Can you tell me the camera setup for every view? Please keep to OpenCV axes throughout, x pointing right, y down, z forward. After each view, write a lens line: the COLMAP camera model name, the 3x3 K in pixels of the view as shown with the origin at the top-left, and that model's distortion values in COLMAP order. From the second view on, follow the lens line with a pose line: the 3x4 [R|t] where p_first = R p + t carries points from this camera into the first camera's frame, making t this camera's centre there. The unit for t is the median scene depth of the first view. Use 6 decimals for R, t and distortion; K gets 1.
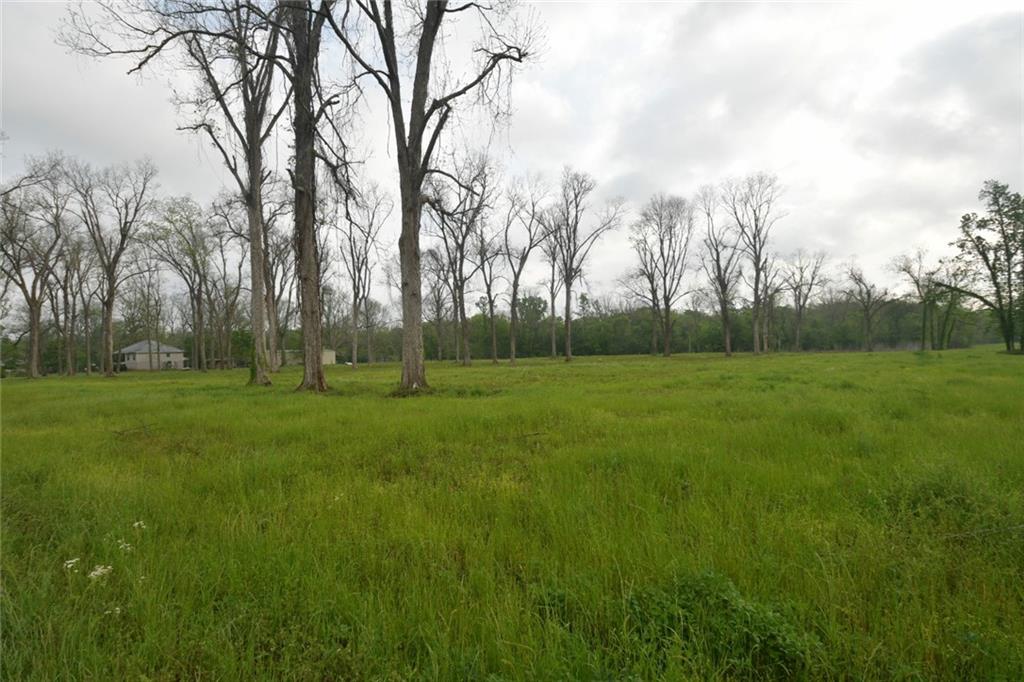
lens RADIAL K [[458.9, 0, 509.8], [0, 458.9, 359.2], [0, 0, 1]] dist [-0.031755, -0.003504]
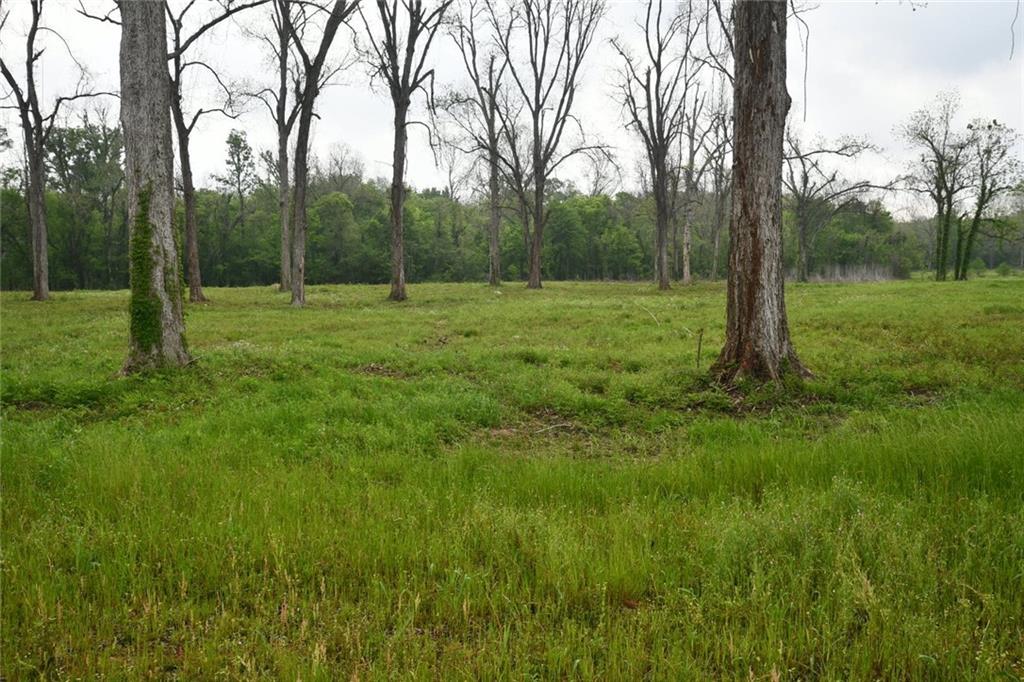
lens RADIAL K [[1033.4, 0, 523.0], [0, 1033.4, 378.8], [0, 0, 1]] dist [0.025513, 0.000000]
pose [[0.847311, -0.036409, 0.529848, -0.497844], [-0.006261, 0.996893, 0.078515, 0.009073], [-0.531061, -0.069844, 0.844450, 0.282441]]
